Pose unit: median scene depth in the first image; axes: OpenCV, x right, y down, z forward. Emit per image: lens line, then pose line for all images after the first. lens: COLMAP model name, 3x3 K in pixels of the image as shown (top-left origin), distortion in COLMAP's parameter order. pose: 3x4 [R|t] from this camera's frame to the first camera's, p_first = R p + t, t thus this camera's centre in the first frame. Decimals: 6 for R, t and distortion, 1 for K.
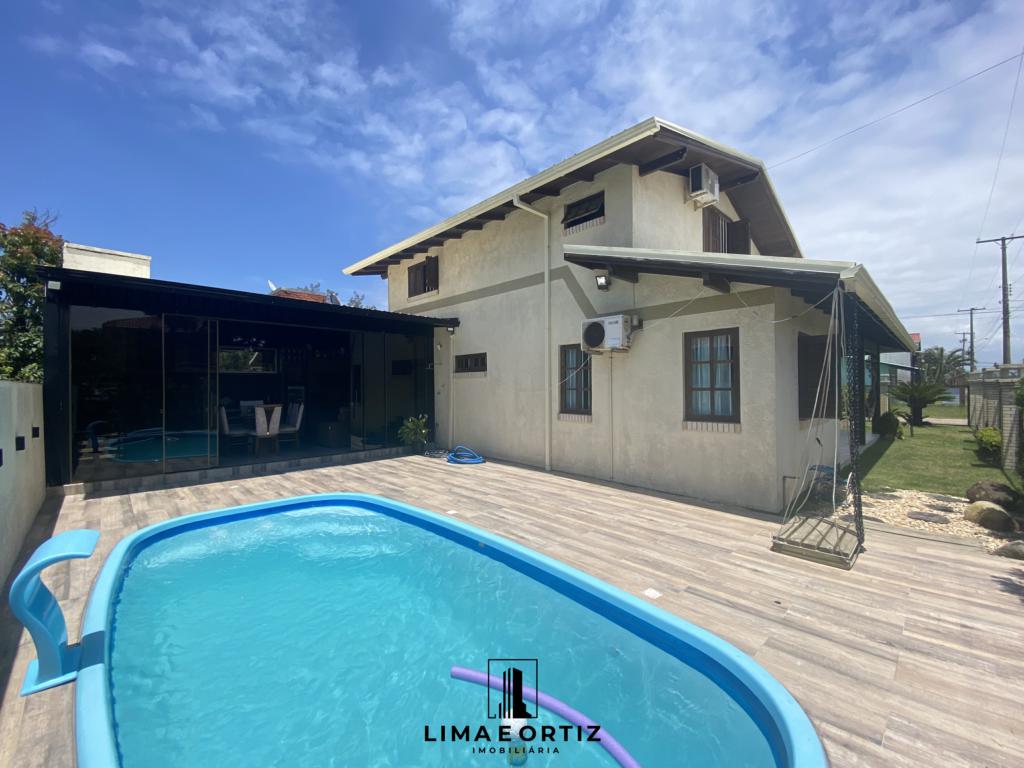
lens RADIAL K [[416.7, 0, 505.8], [0, 416.7, 384.5], [0, 0, 1]] dist [0.005856, -0.014301]
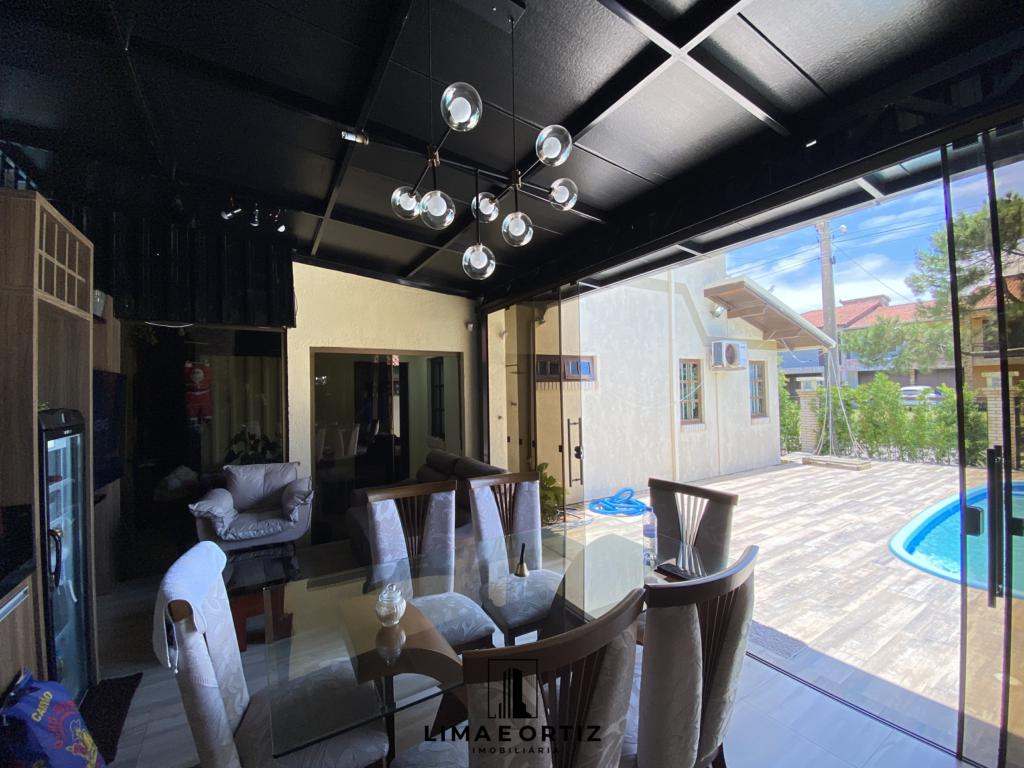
lens RADIAL K [[416.7, 0, 513.5], [0, 416.7, 385.3], [0, 0, 1]] dist [0.005856, -0.014301]
pose [[0.217683, 0.016292, 0.975883, -1.267982], [0.017836, 0.999627, -0.020667, -0.018988], [-0.975856, 0.021905, 0.217312, 1.568851]]
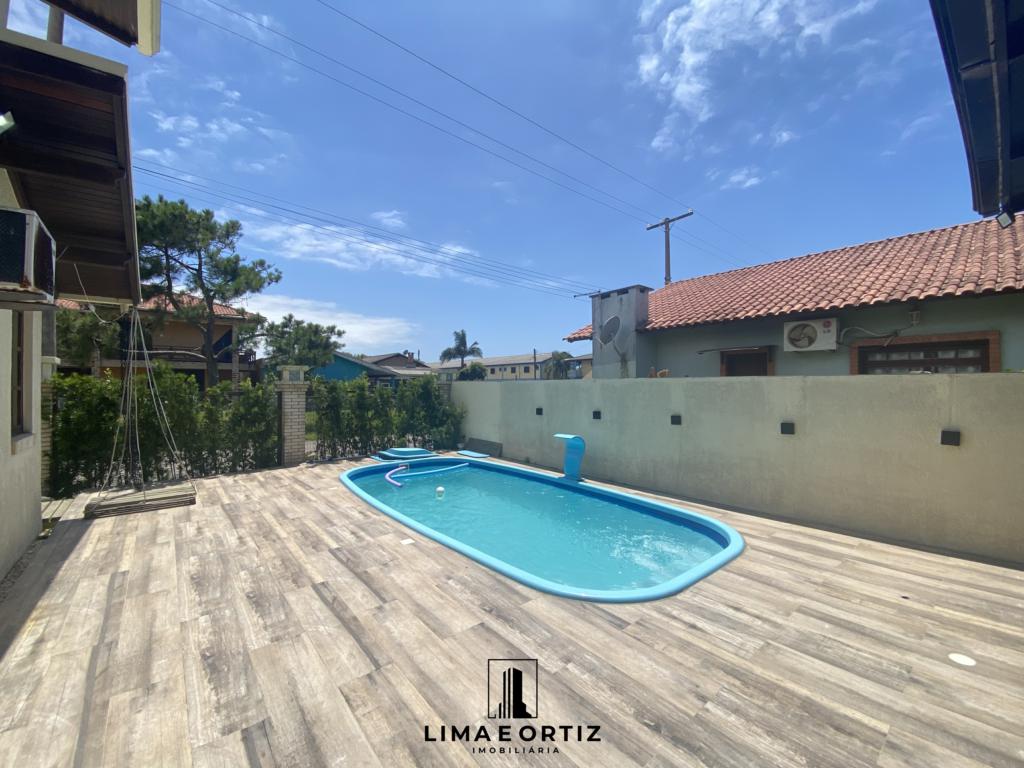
lens RADIAL K [[416.7, 0, 505.0], [0, 416.7, 384.1], [0, 0, 1]] dist [0.005856, -0.014301]
pose [[-0.997035, 0.008129, 0.076518, -0.339325], [0.007558, 0.999941, -0.007754, 0.014934], [-0.076576, -0.007152, -0.997038, 1.596720]]
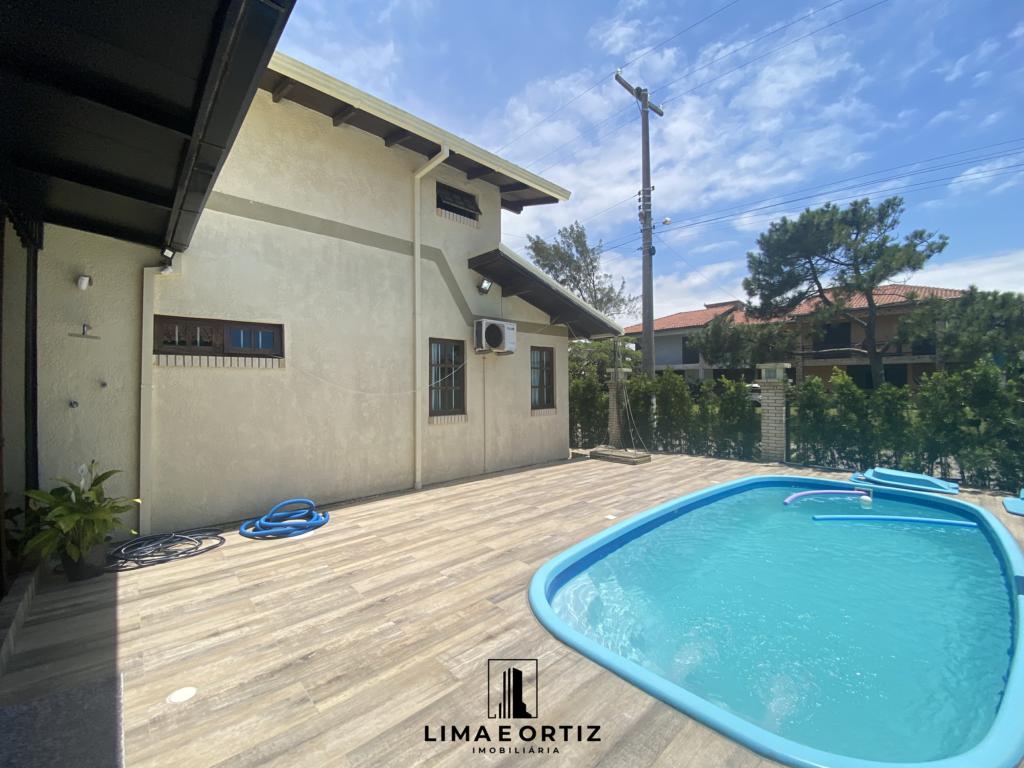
lens RADIAL K [[416.7, 0, 514.7], [0, 416.7, 383.5], [0, 0, 1]] dist [0.005856, -0.014301]
pose [[0.014999, 0.008005, 0.999855, -0.964079], [0.004257, 0.999958, -0.008069, 0.012587], [-0.999878, 0.004378, 0.014964, 1.081495]]
